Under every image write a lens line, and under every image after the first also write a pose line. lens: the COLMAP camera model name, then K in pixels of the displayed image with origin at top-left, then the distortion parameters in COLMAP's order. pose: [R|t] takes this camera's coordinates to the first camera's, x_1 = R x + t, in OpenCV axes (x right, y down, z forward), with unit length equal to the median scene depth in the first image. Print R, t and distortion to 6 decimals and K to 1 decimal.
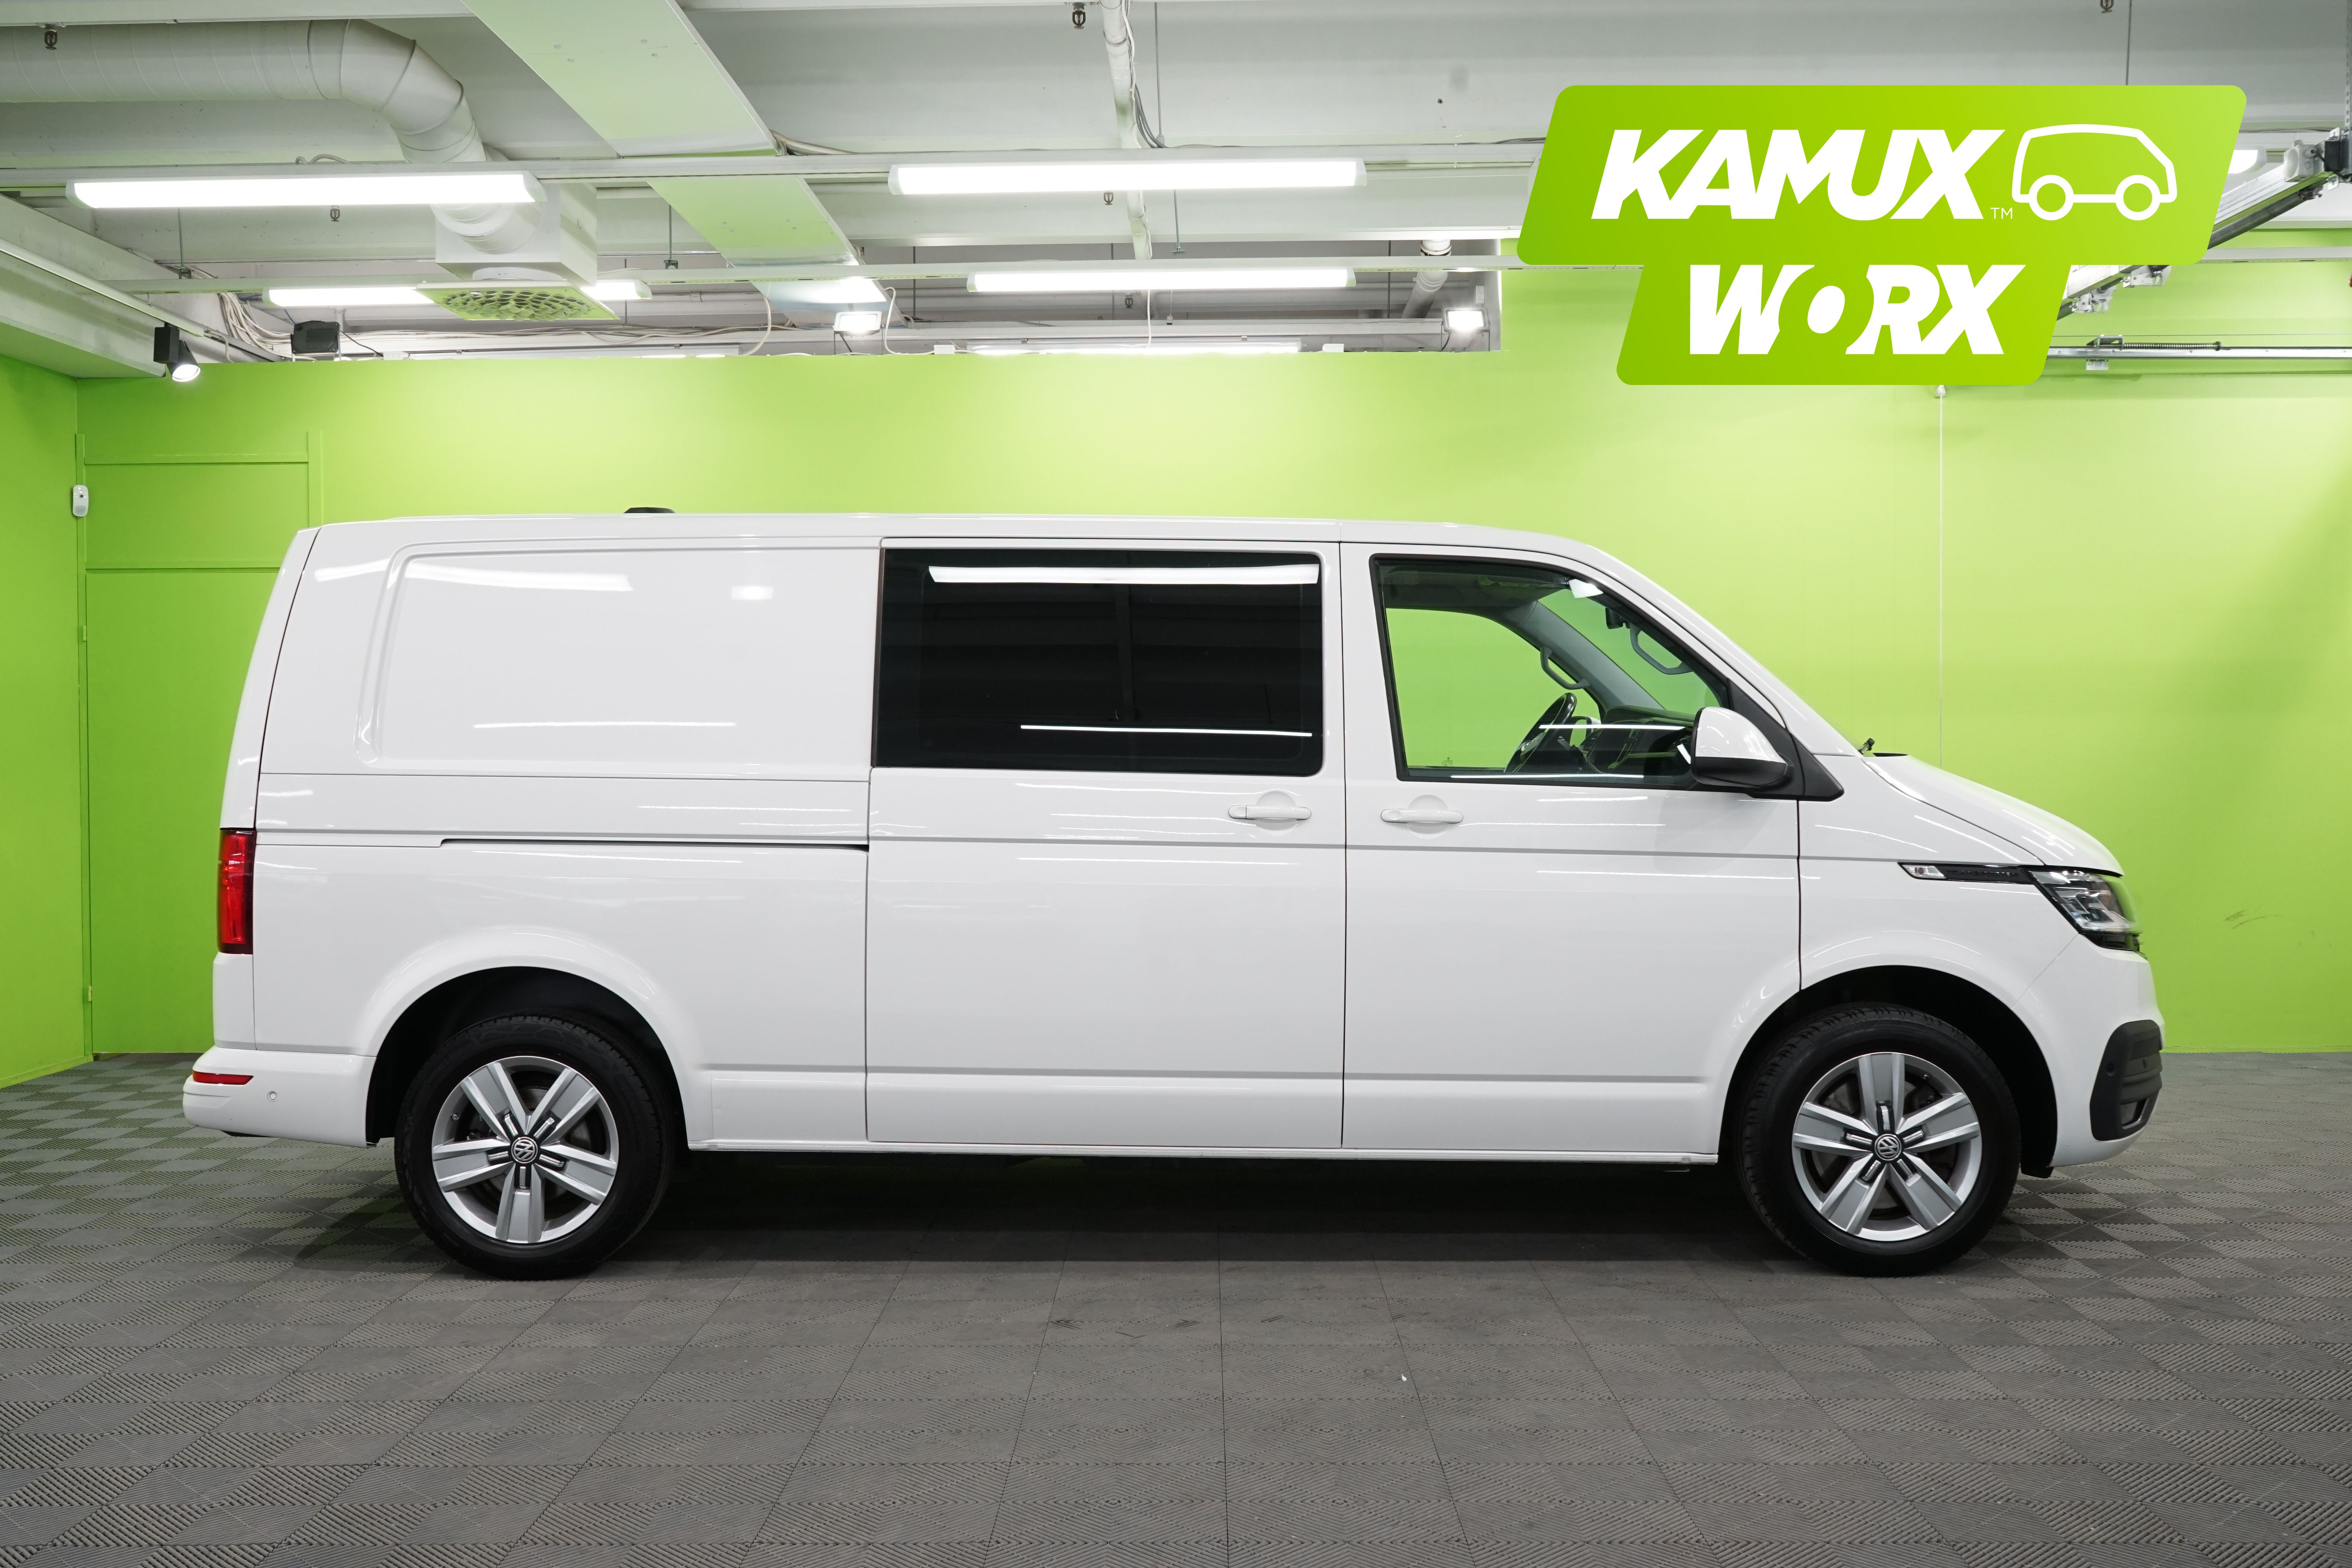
lens RADIAL K [[2221.0, 0, 1176.0], [0, 2221.0, 784.0], [0, 0, 1]] dist [0.002088, 0.008753]
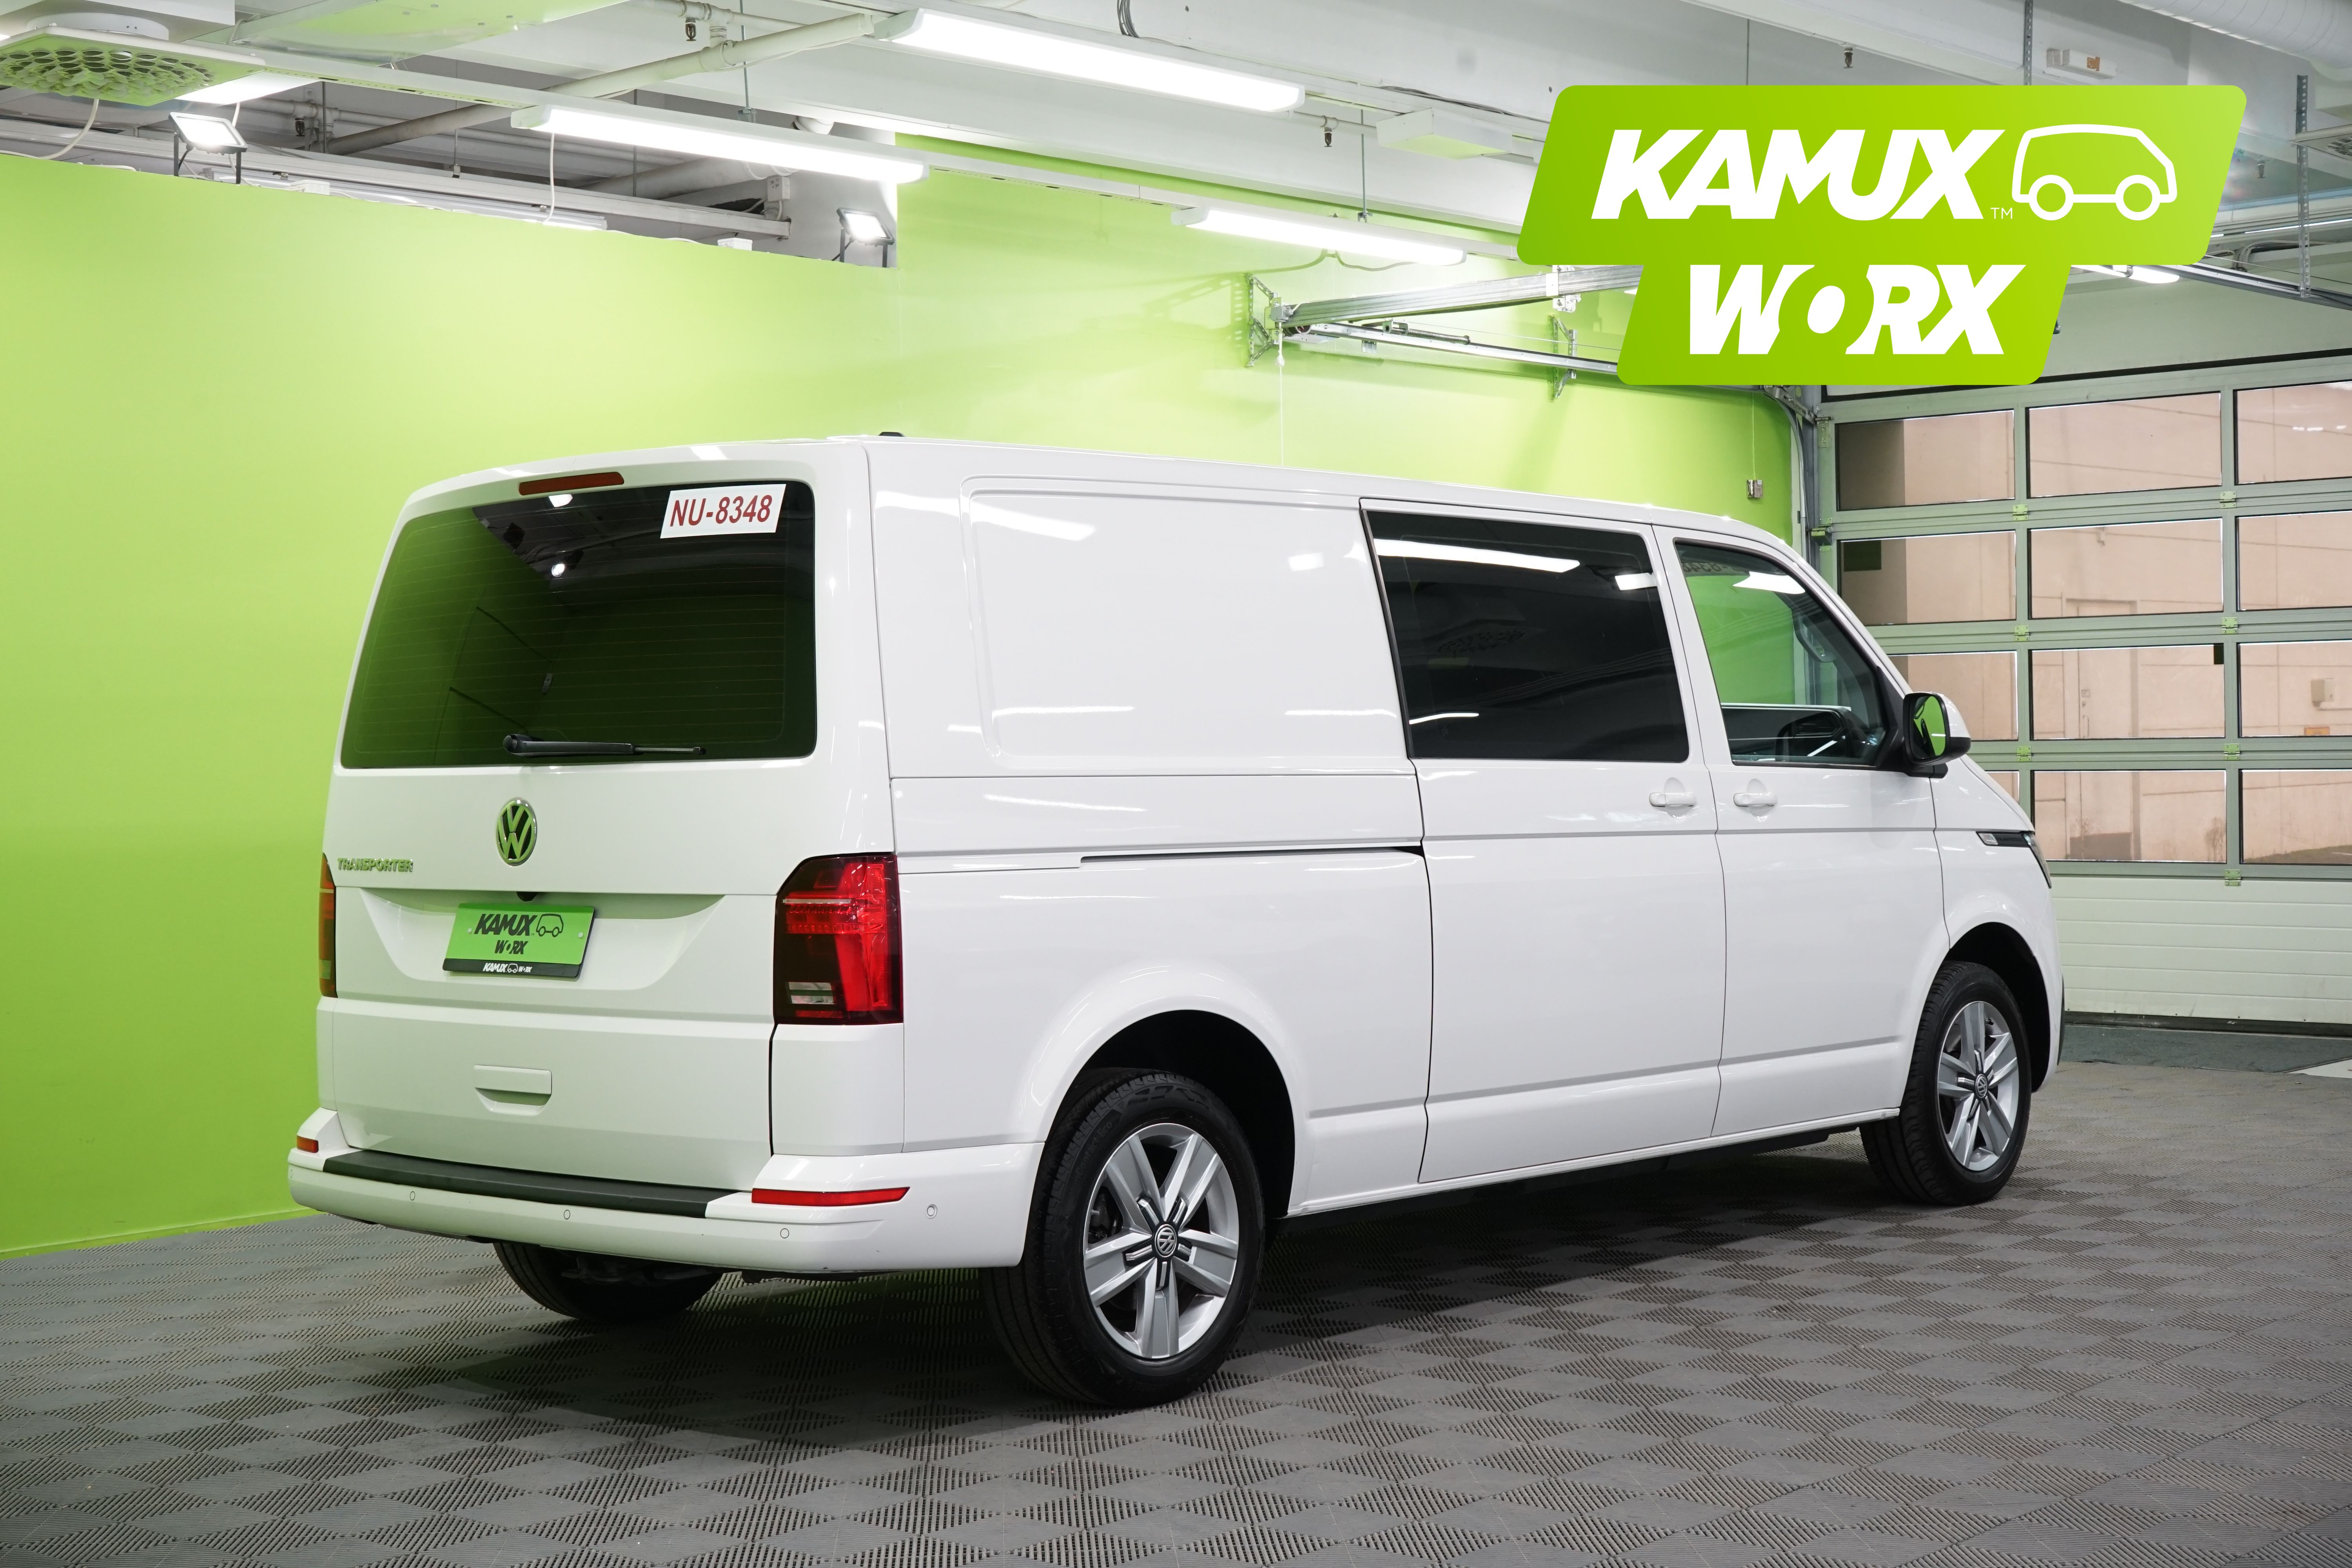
lens RADIAL K [[3542.2, 0, 1176.0], [0, 3542.2, 784.0], [0, 0, 1]] dist [-0.028967, -0.103414]
pose [[0.622578, -0.017029, 0.782372, -1.288161], [0.036091, 0.999324, -0.006969, 0.008990], [-0.781725, 0.032575, 0.622772, 0.195430]]
